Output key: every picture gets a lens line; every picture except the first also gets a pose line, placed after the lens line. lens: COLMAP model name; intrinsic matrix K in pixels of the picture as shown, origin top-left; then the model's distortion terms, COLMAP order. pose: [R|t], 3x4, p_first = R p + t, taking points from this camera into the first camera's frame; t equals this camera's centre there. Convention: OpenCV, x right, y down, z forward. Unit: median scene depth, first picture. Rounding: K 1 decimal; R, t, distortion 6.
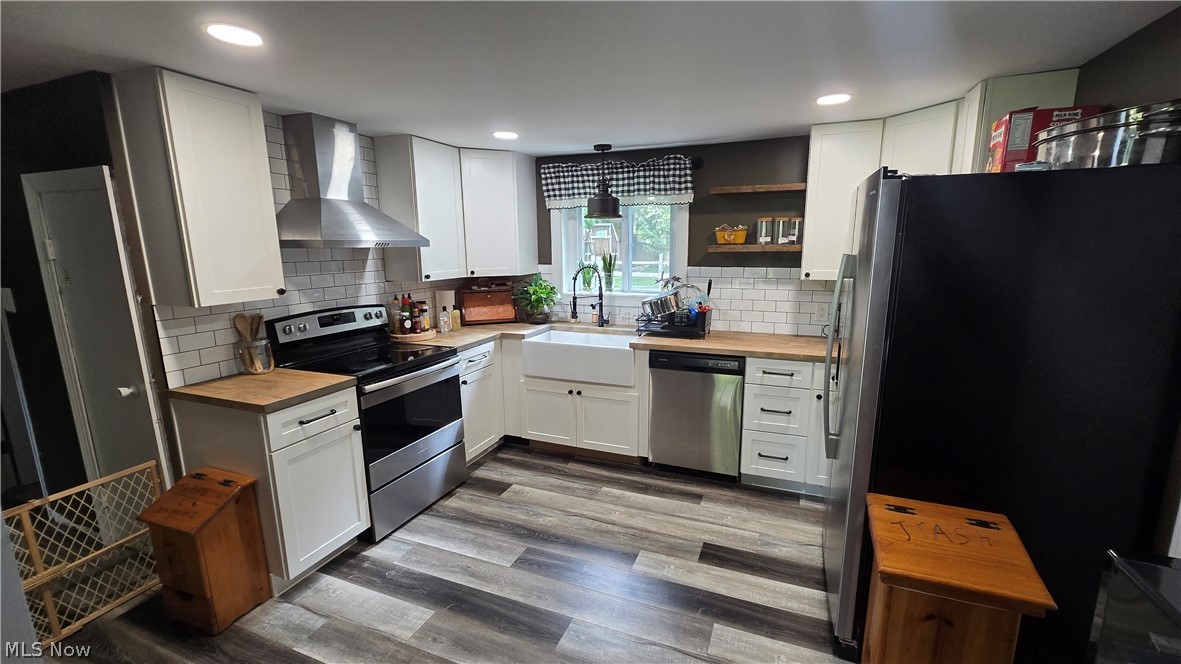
lens RADIAL K [[480.1, 0, 600.0], [0, 480.1, 332.0], [0, 0, 1]] dist [-0.004132, 0.000608]
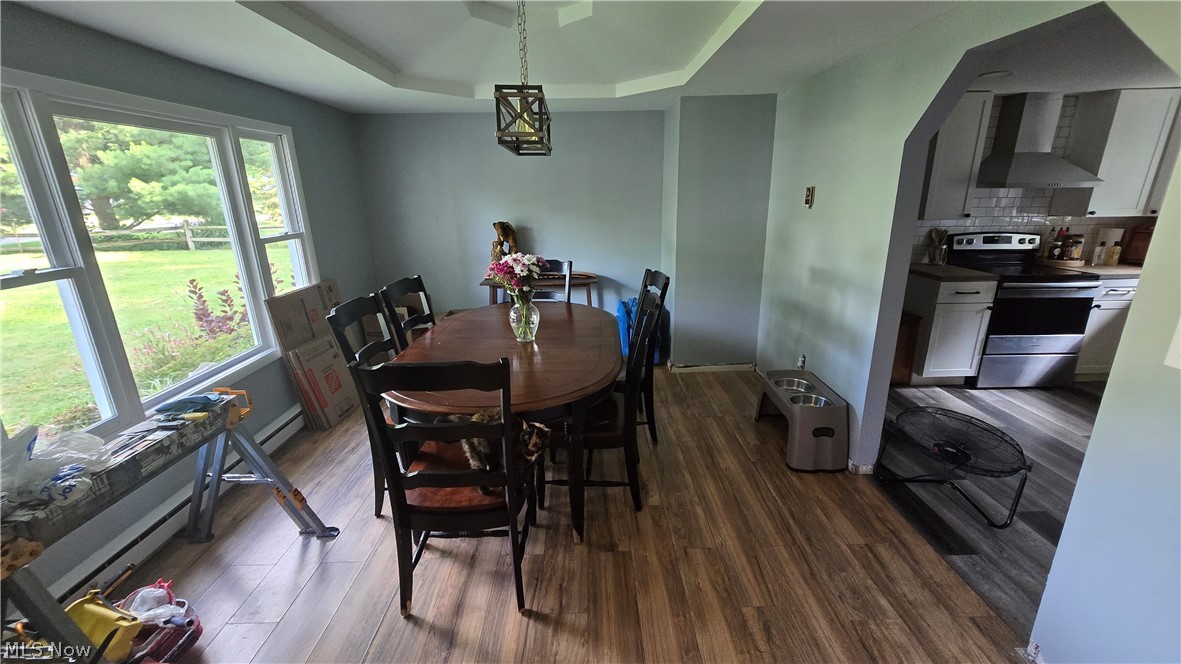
lens RADIAL K [[480.1, 0, 600.0], [0, 480.1, 332.0], [0, 0, 1]] dist [-0.004132, 0.000608]
pose [[0.387316, 0.268425, -0.882006, 0.309430], [-0.152220, 0.962166, 0.225976, 0.090602], [0.909294, 0.046735, 0.413522, -0.617143]]
